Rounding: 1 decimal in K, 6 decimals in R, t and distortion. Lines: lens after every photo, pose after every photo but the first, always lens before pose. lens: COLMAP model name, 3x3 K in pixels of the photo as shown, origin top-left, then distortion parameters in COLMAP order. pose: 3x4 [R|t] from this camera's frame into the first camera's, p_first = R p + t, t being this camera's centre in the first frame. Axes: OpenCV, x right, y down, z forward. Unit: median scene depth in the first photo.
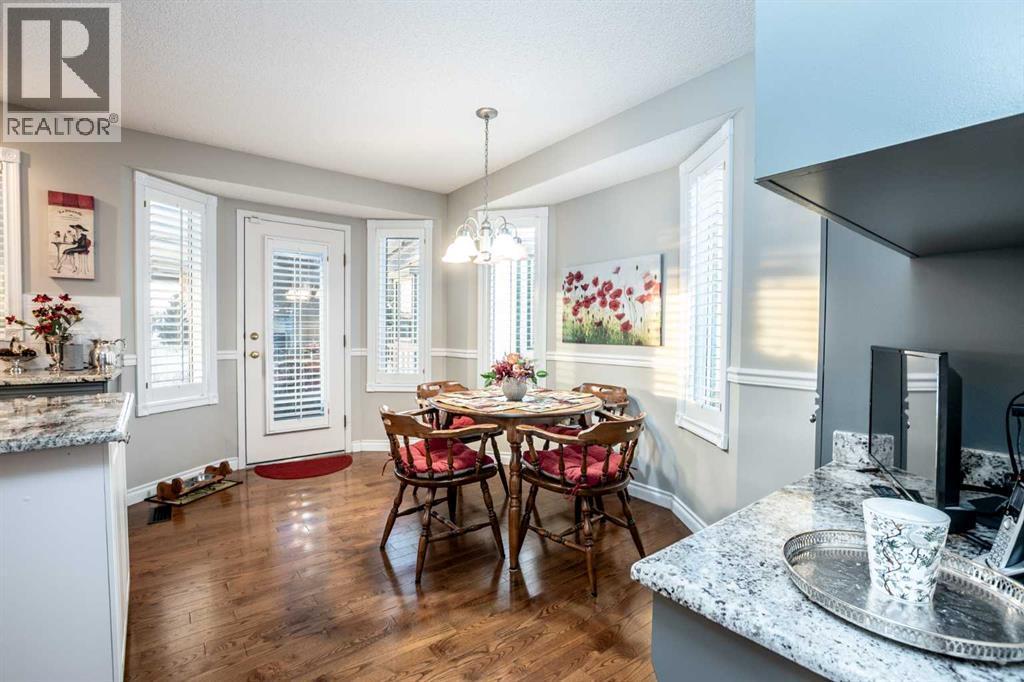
lens RADIAL K [[452.7, 0, 509.6], [0, 452.7, 342.2], [0, 0, 1]] dist [-0.019199, 0.000741]
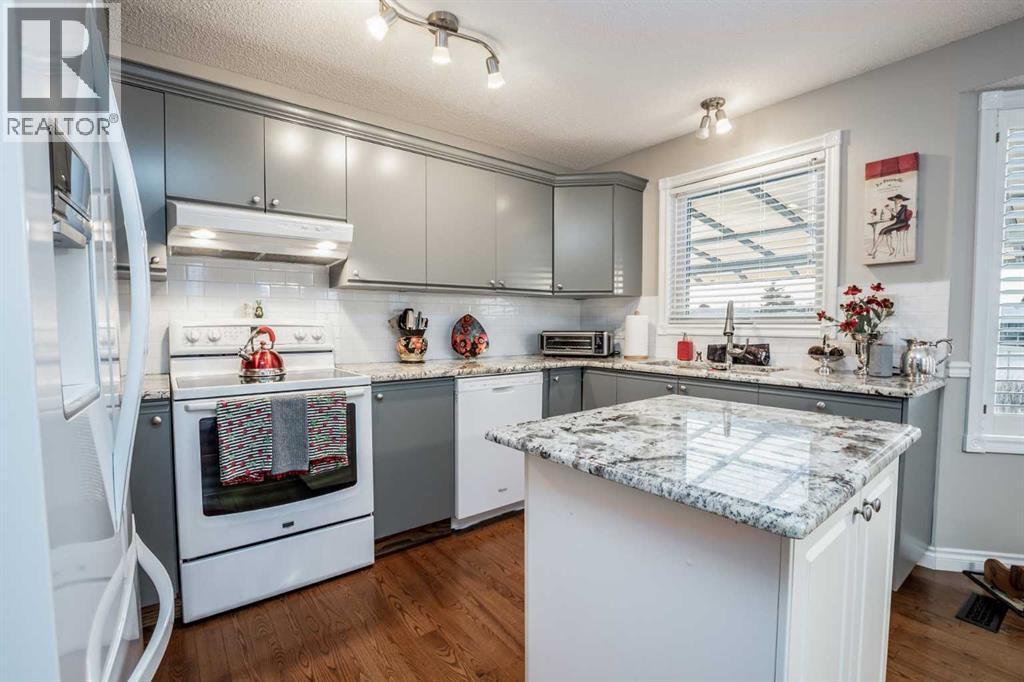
lens RADIAL K [[452.7, 0, 509.8], [0, 452.7, 346.8], [0, 0, 1]] dist [-0.019199, 0.000741]
pose [[0.005710, 0.043936, -0.999018, -0.155792], [-0.024071, 0.998751, 0.043787, -0.009297], [0.999694, 0.023797, 0.006760, 0.288070]]
